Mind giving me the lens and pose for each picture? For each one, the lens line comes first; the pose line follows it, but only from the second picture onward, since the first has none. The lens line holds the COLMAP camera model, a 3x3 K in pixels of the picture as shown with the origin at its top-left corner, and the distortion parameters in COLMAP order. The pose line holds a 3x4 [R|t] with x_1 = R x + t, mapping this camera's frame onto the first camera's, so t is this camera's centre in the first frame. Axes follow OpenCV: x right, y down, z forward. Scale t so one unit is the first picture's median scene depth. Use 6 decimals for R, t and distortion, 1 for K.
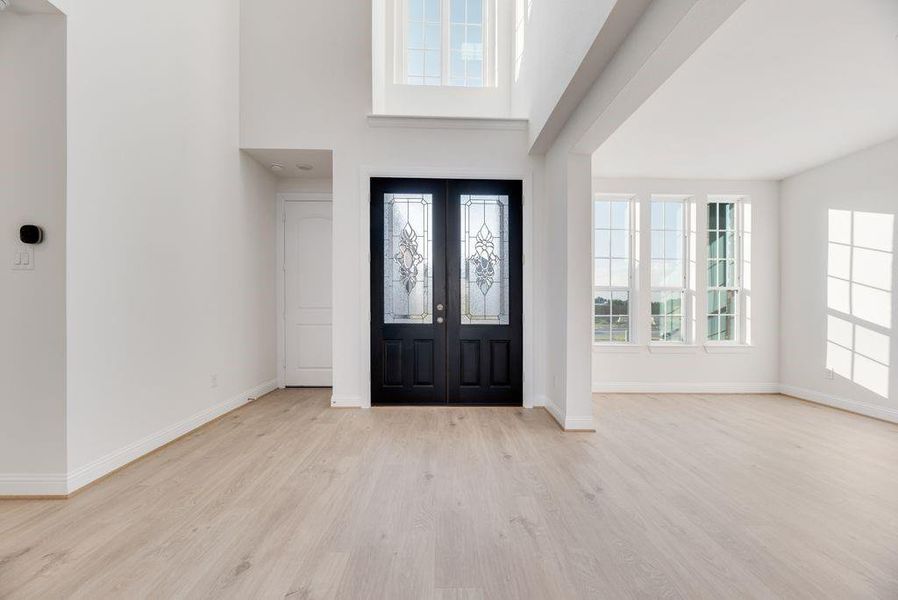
lens RADIAL K [[365.3, 0, 450.1], [0, 365.3, 301.6], [0, 0, 1]] dist [0.000287, 0.000191]
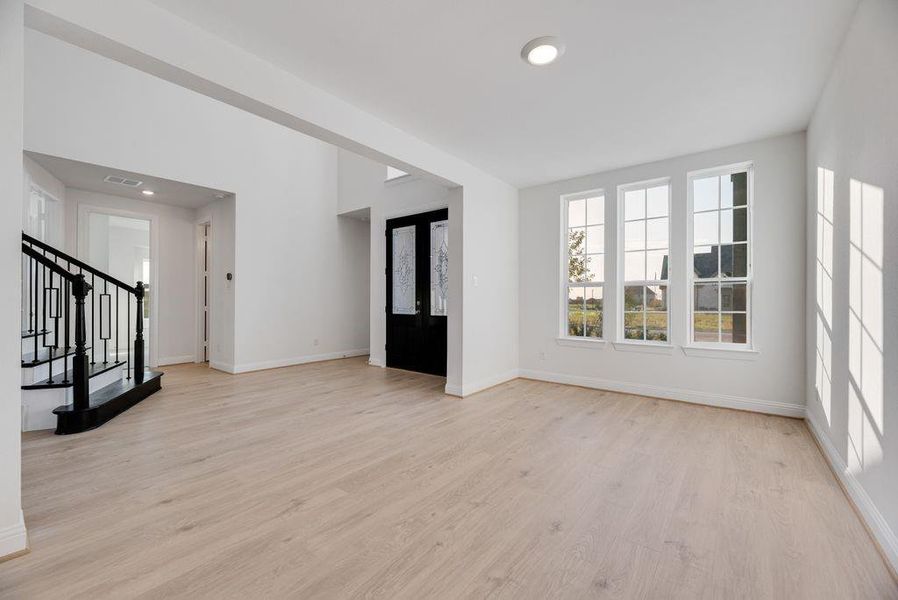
lens RADIAL K [[365.3, 0, 450.1], [0, 365.3, 301.6], [0, 0, 1]] dist [0.000287, 0.000191]
pose [[0.769158, -0.006353, -0.639026, 0.987495], [0.010287, 0.999944, 0.002441, 0.006097], [0.638975, -0.008452, 0.769181, -0.023367]]
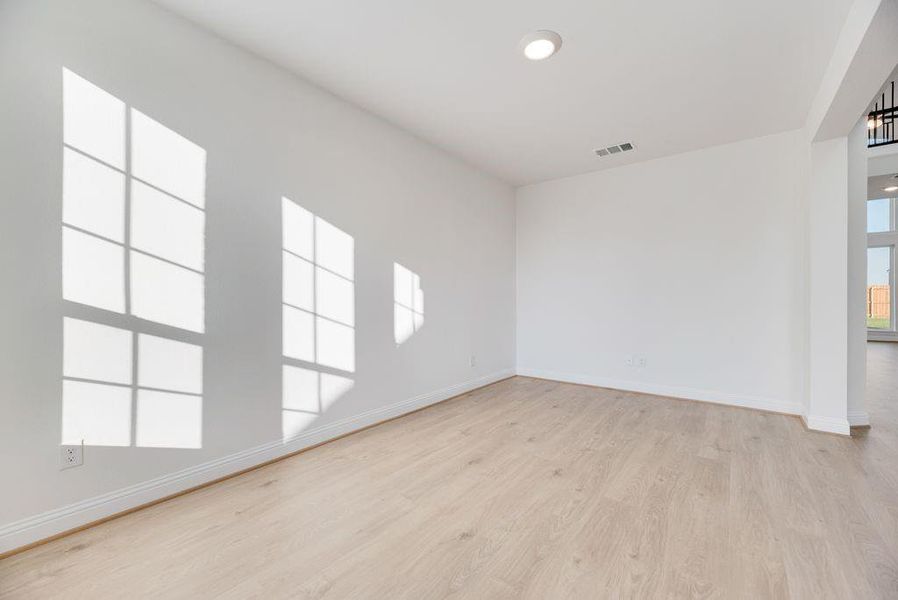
lens RADIAL K [[365.3, 0, 450.1], [0, 365.3, 301.6], [0, 0, 1]] dist [0.000287, 0.000191]
pose [[-0.770974, -0.010525, 0.636780, 0.446217], [-0.011582, 0.999930, 0.002505, 0.012593], [-0.636761, -0.005444, -0.771042, 1.102971]]
